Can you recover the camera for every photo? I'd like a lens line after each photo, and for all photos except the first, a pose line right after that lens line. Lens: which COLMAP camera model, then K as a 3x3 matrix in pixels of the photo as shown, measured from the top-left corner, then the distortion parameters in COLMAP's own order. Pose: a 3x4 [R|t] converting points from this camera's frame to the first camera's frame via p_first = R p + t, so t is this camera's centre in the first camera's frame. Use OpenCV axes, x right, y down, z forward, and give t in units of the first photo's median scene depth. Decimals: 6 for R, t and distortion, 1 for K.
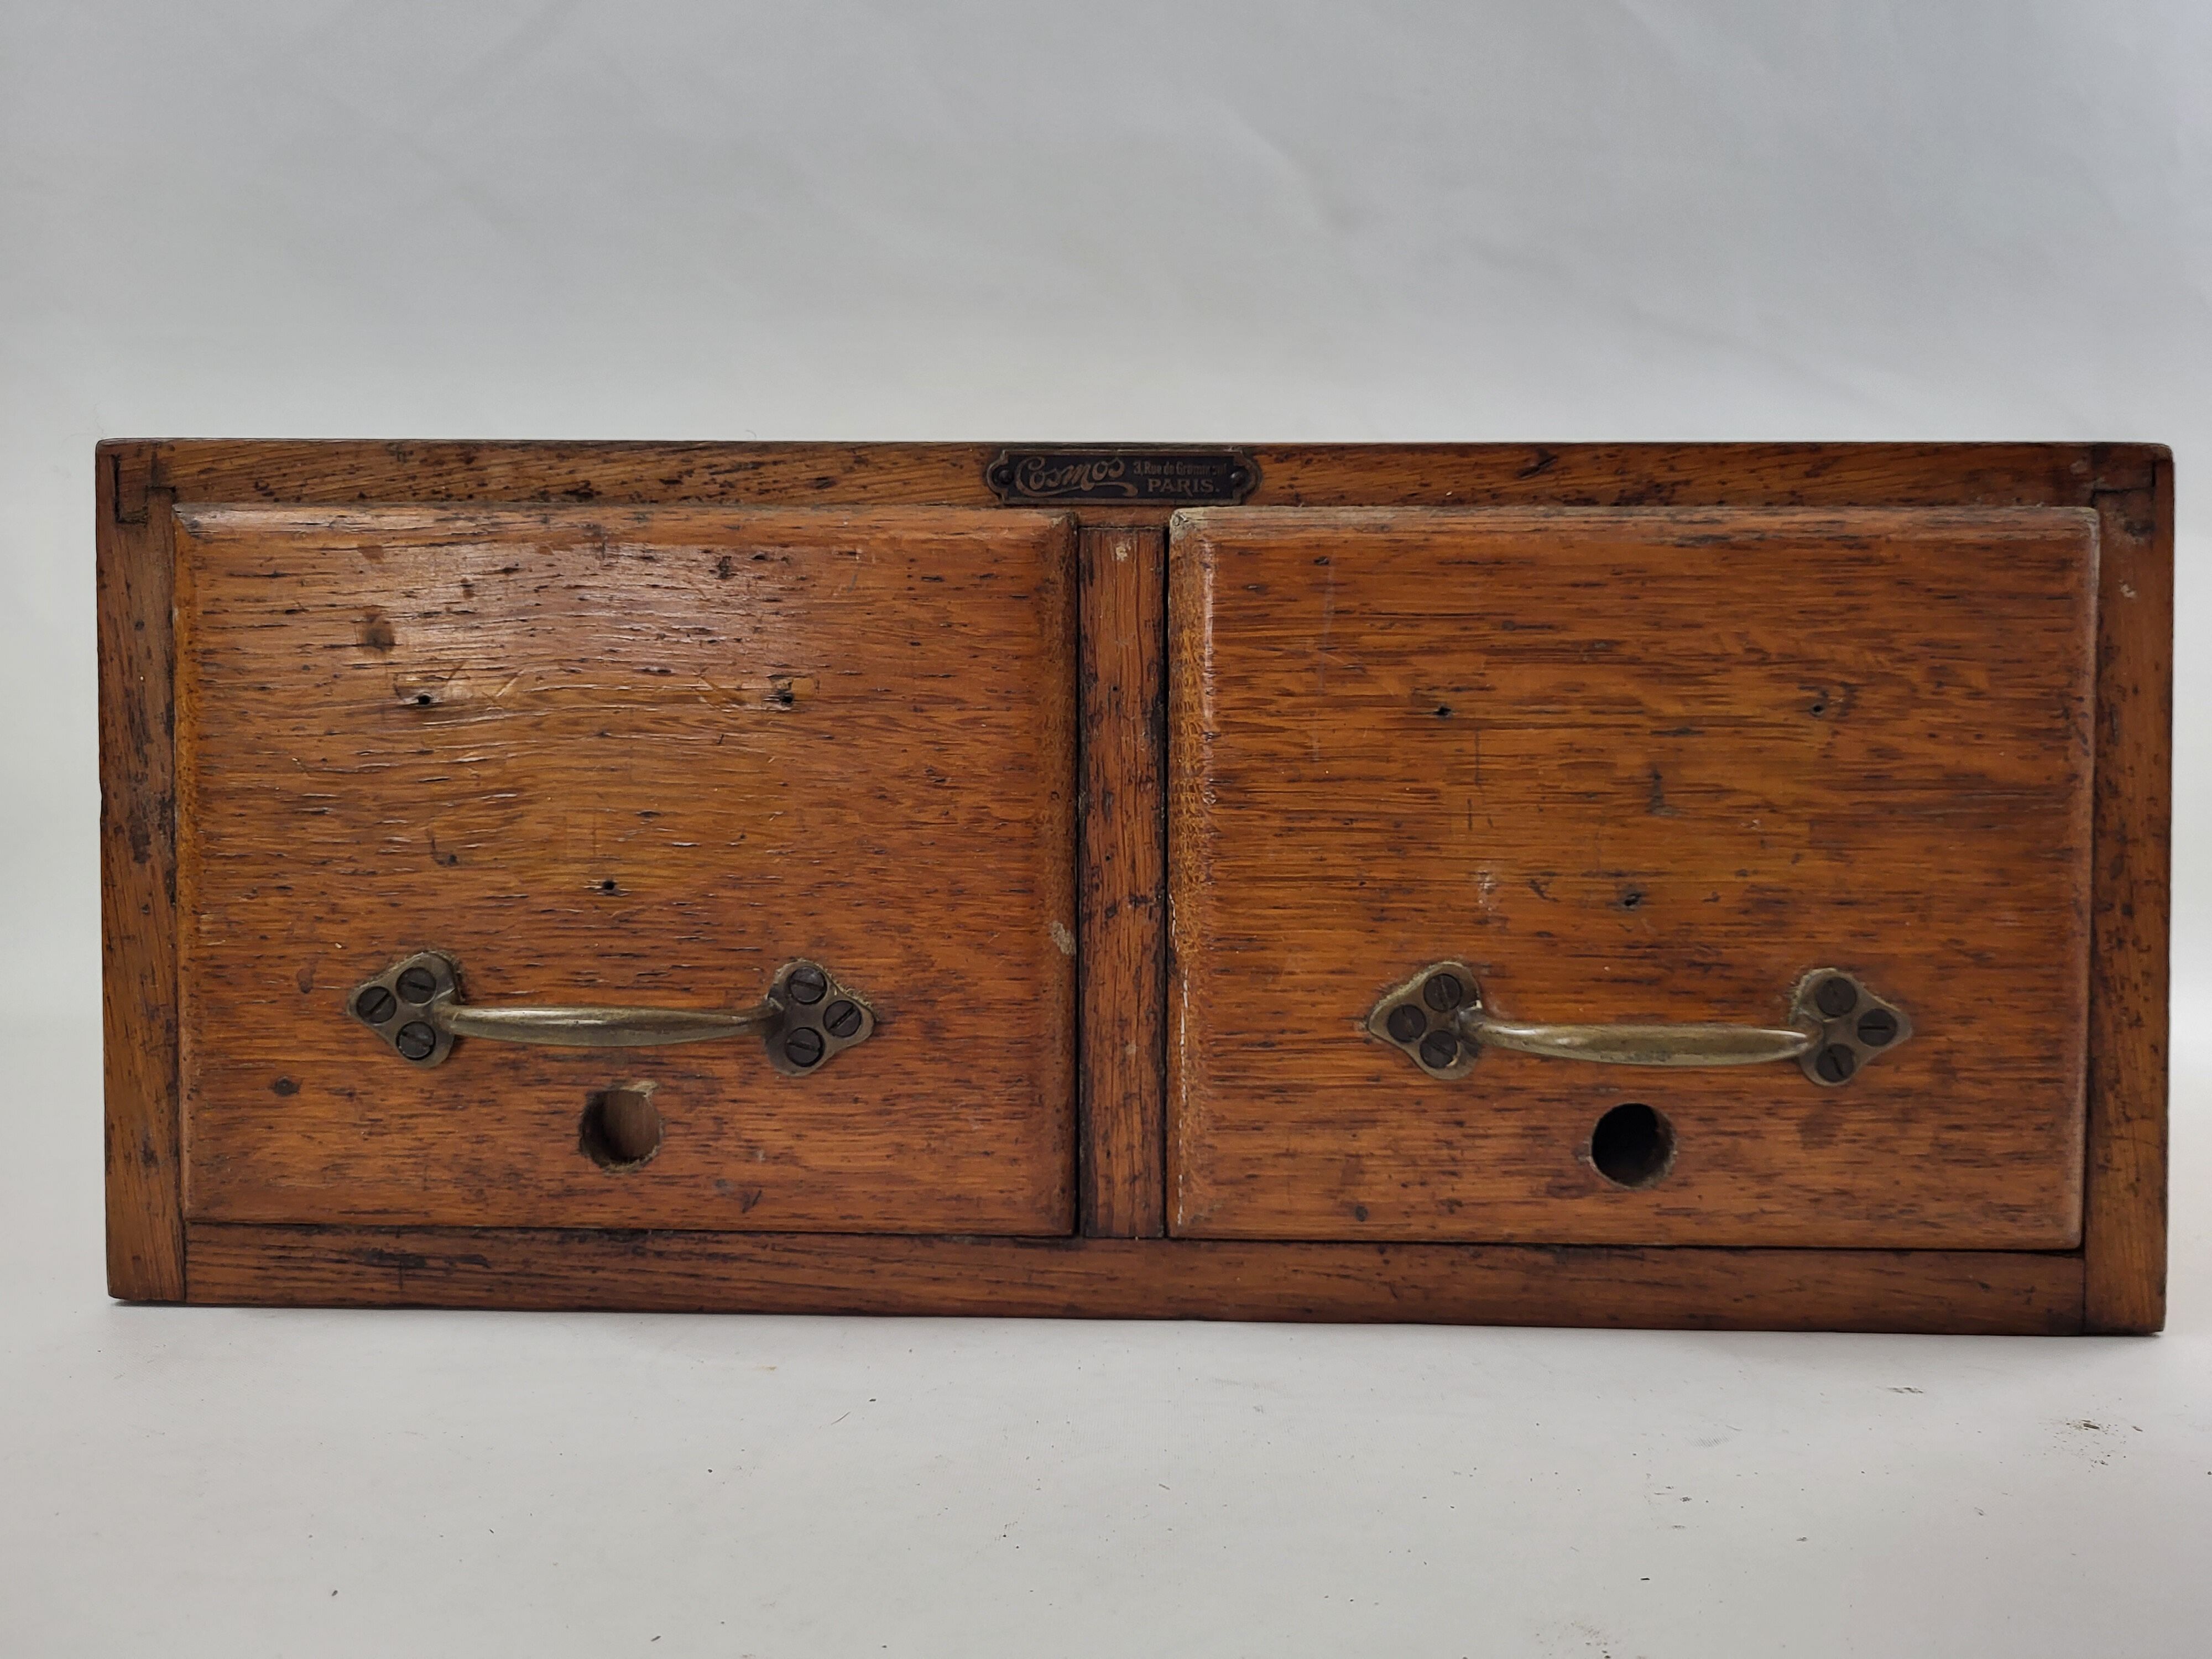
lens RADIAL K [[1705.2, 0, 1110.8], [0, 1705.2, 816.4], [0, 0, 1]] dist [0.016185, -0.020081]
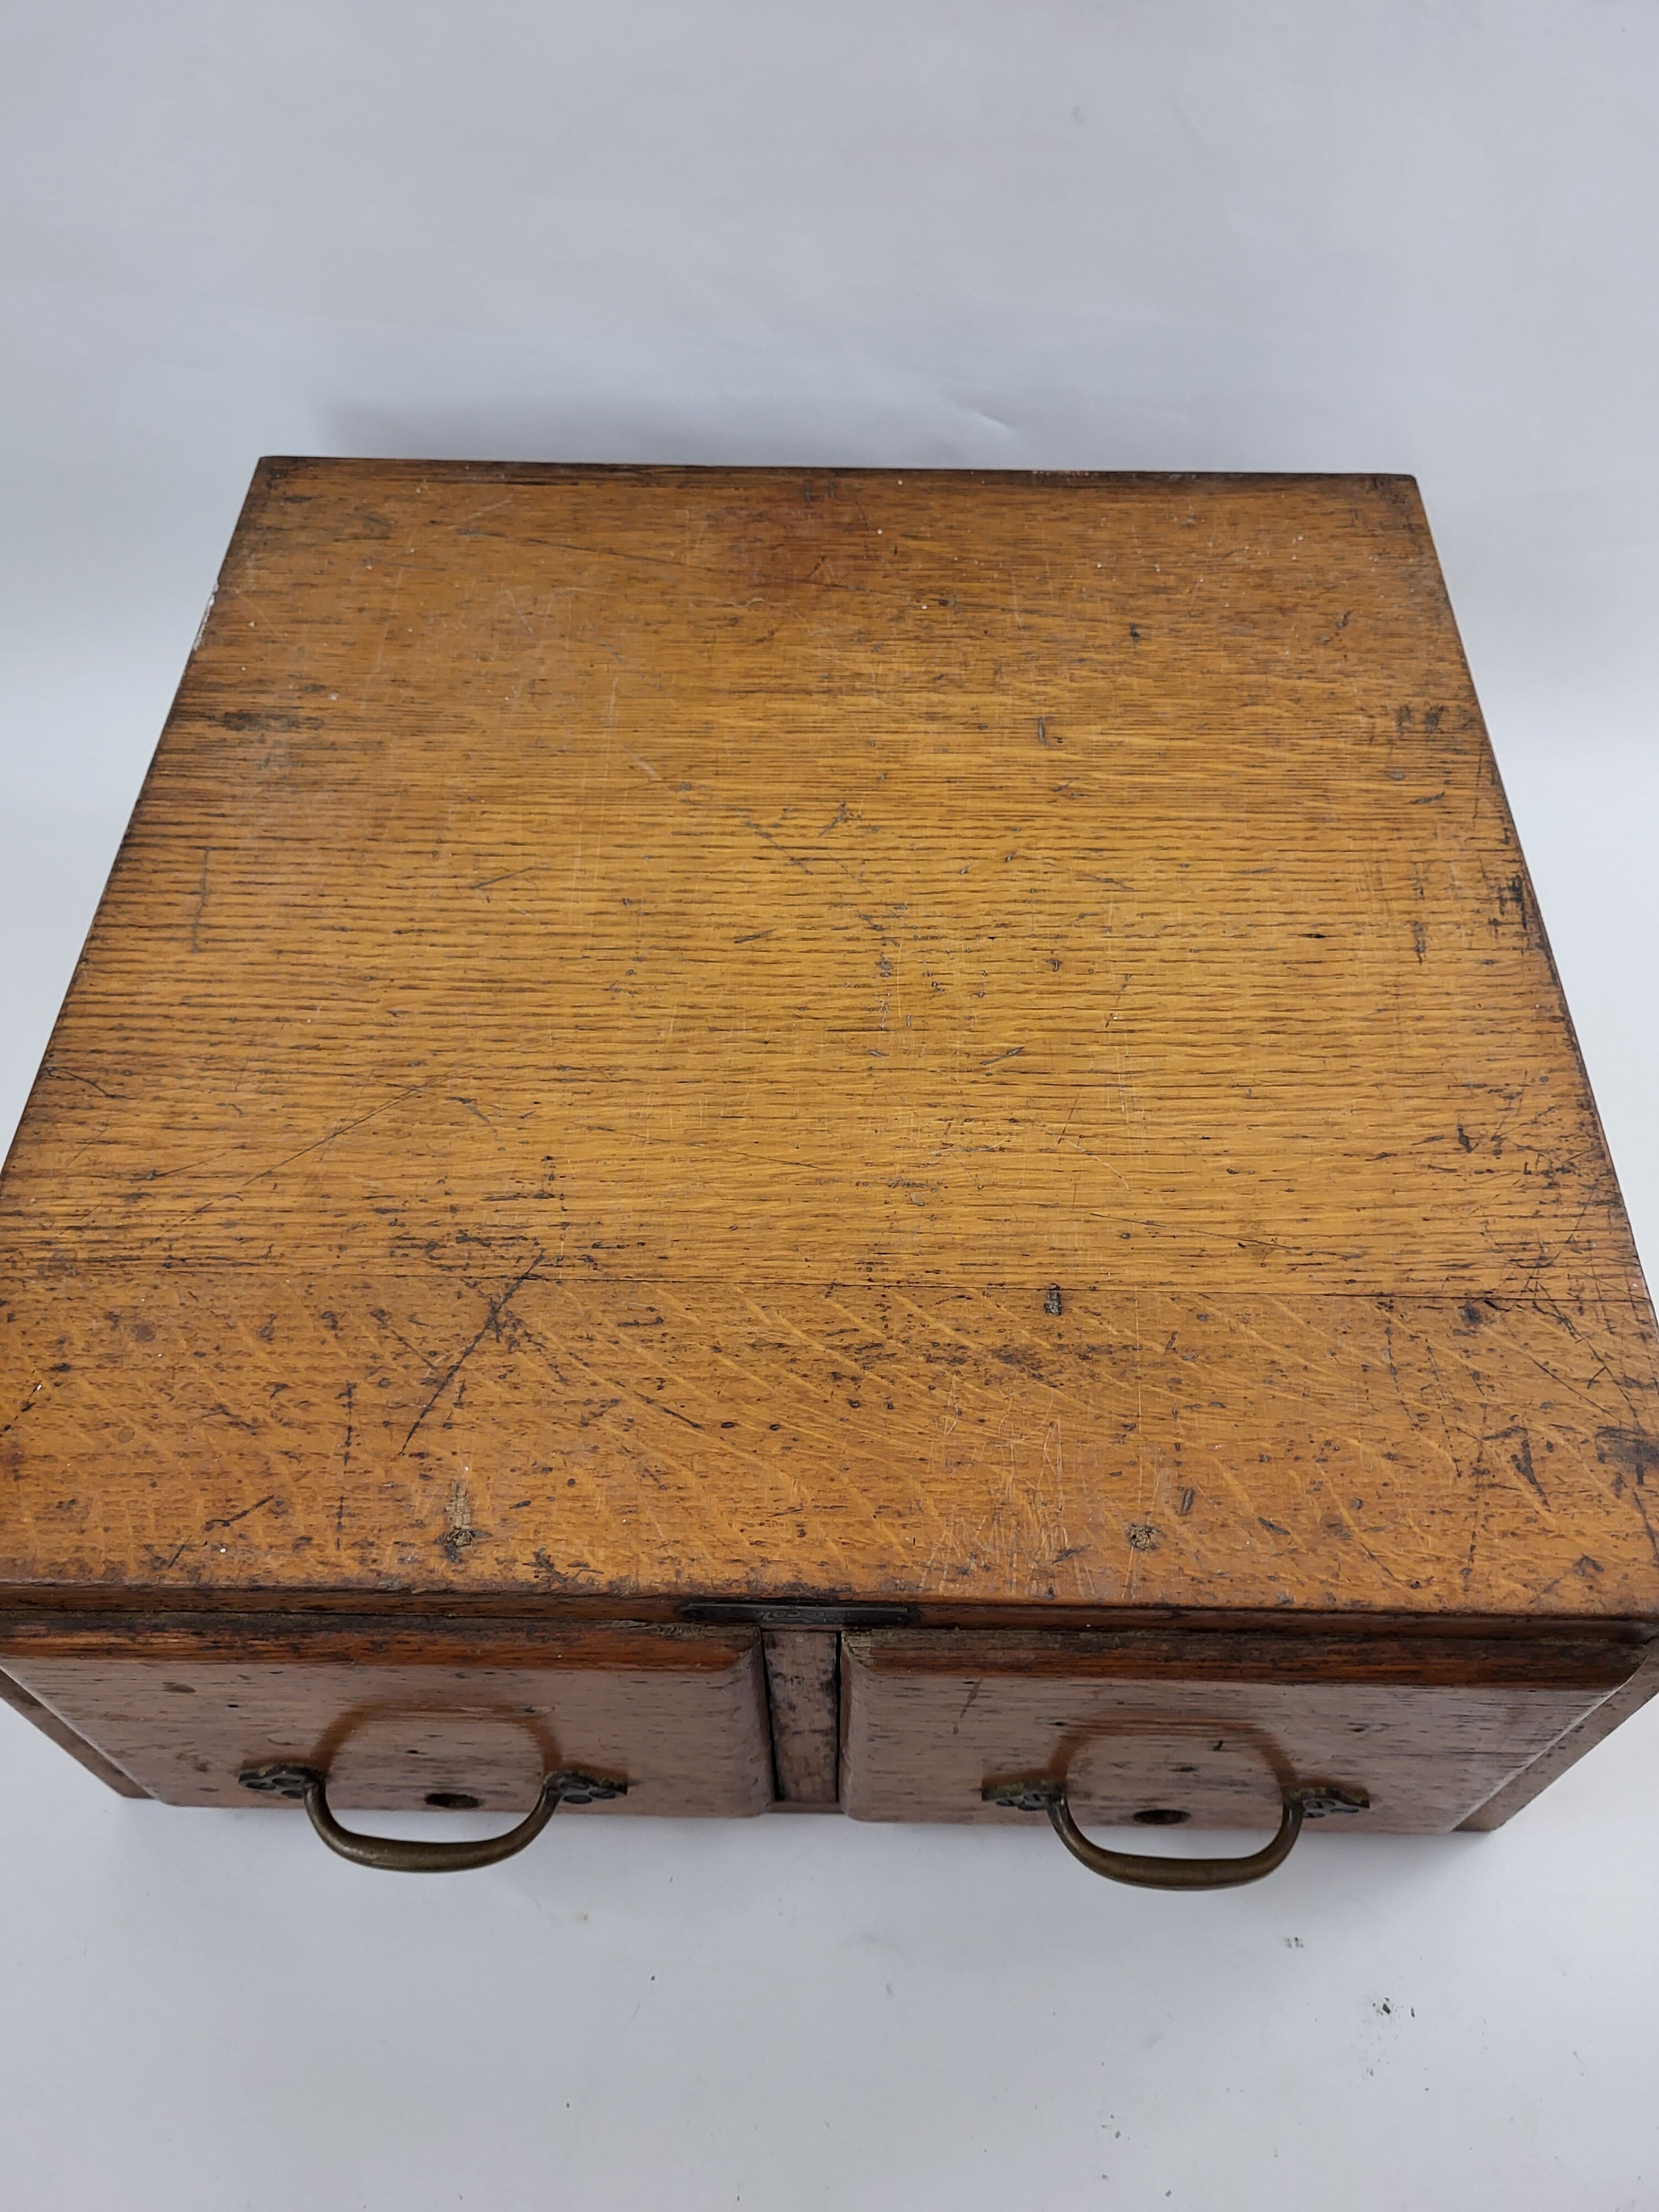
lens RADIAL K [[1705.2, 0, 838.6], [0, 1705.2, 1155.4], [0, 0, 1]] dist [0.016185, -0.020081]
pose [[0.999967, -0.004790, 0.006581, 0.026662], [-0.002372, 0.601996, 0.798495, -1.289689], [-0.007786, -0.798485, 0.601965, 0.573357]]
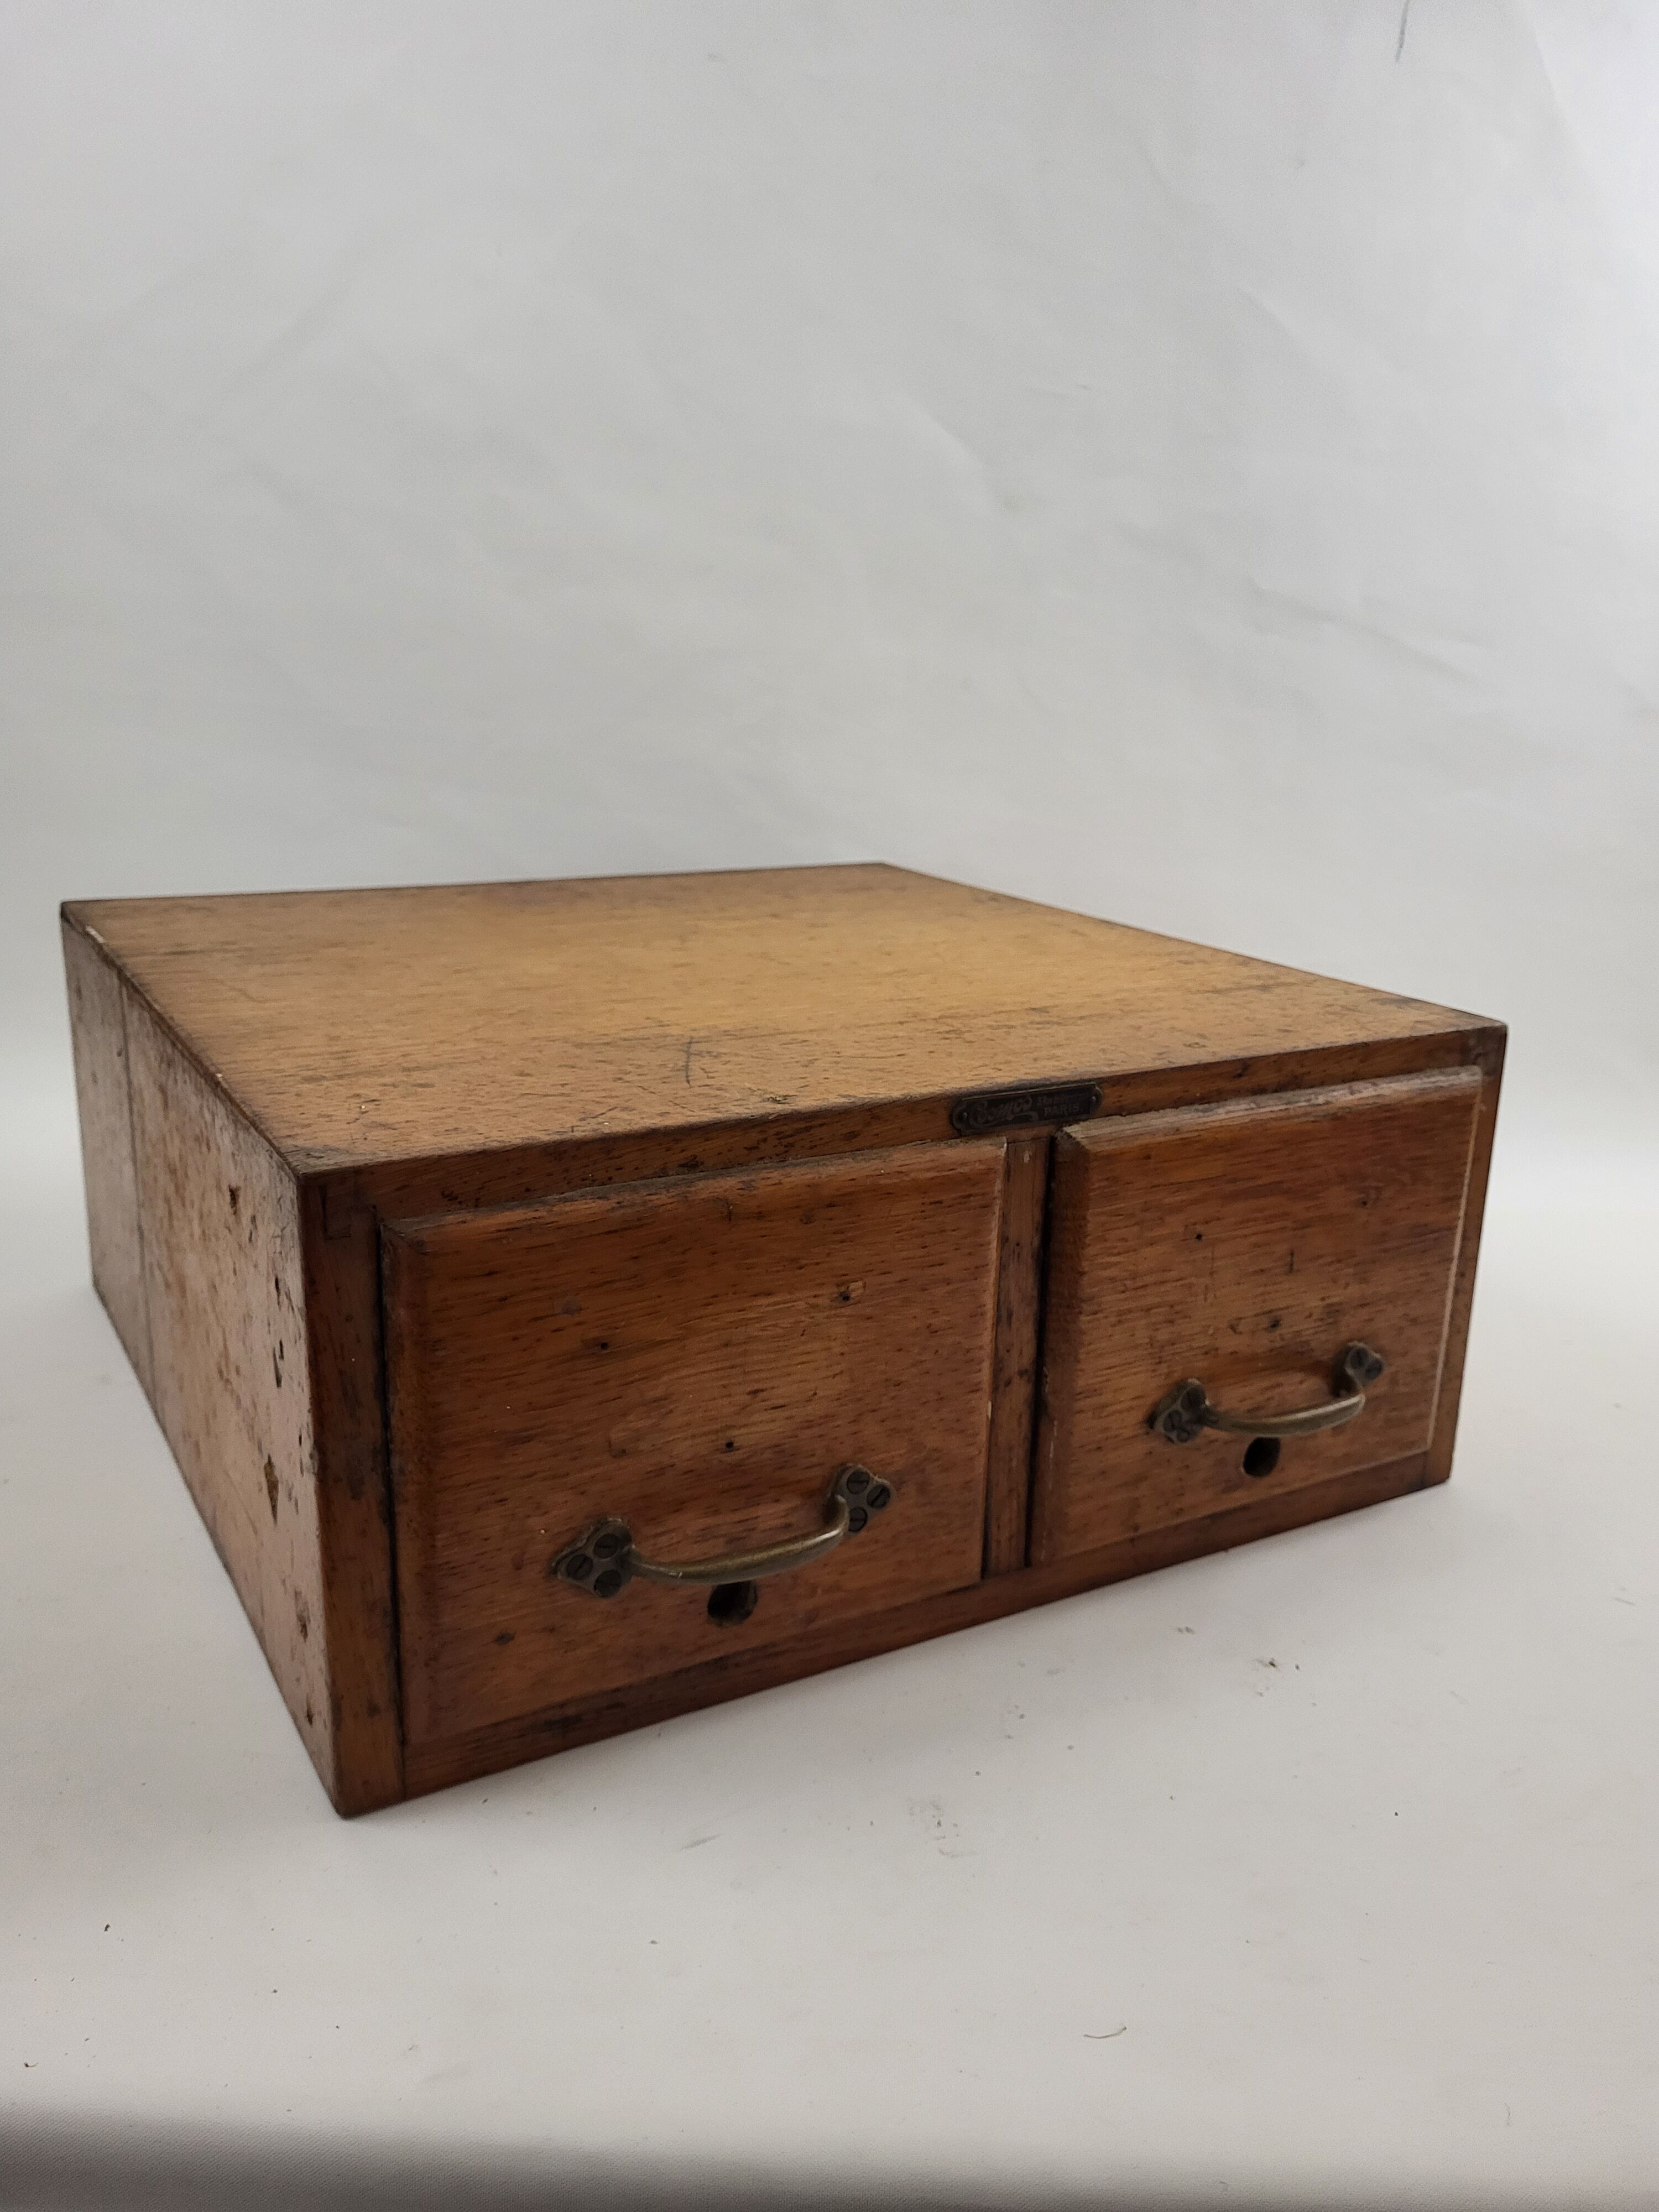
lens RADIAL K [[1705.2, 0, 828.0], [0, 1705.2, 1117.5], [0, 0, 1]] dist [0.016185, -0.020081]
pose [[0.855590, -0.122802, 0.502878, -0.887655], [-0.010603, 0.967093, 0.254202, -0.567570], [-0.517546, -0.222824, 0.826133, -0.121593]]
